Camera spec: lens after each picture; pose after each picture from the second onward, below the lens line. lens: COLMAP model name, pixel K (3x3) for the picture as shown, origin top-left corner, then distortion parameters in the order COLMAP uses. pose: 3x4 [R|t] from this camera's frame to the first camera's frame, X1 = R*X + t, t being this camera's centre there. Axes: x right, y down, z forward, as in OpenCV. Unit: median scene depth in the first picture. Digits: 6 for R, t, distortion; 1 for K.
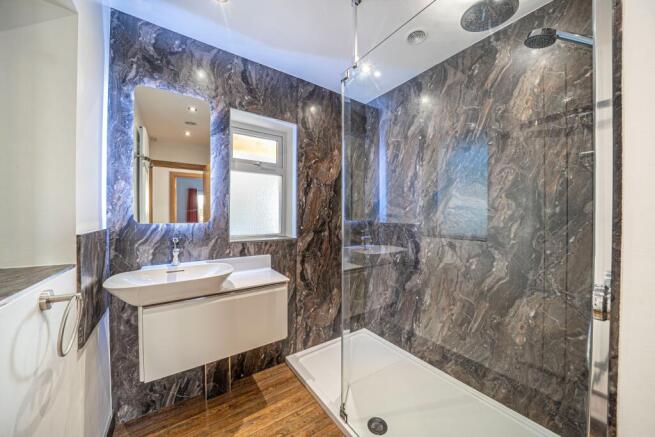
lens RADIAL K [[226.2, 0, 325.8], [0, 226.2, 217.8], [0, 0, 1]] dist [-0.022040, 0.000163]
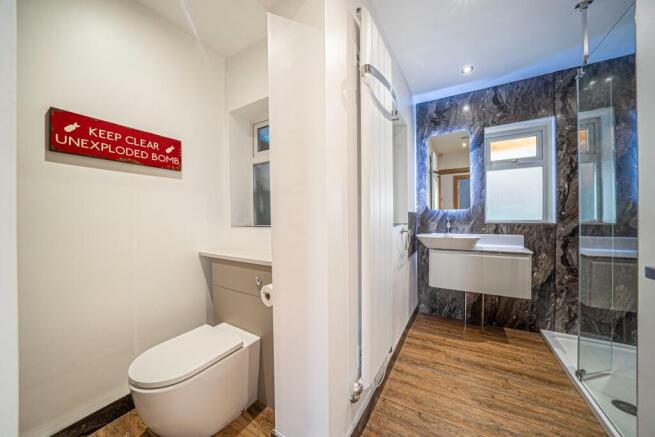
lens RADIAL K [[226.2, 0, 325.1], [0, 226.2, 217.9], [0, 0, 1]] dist [-0.022040, 0.000163]
pose [[0.406664, 0.000656, -0.913577, 0.443923], [0.002420, 0.999995, 0.001795, 0.072252], [0.913574, -0.002941, 0.406661, -0.484995]]
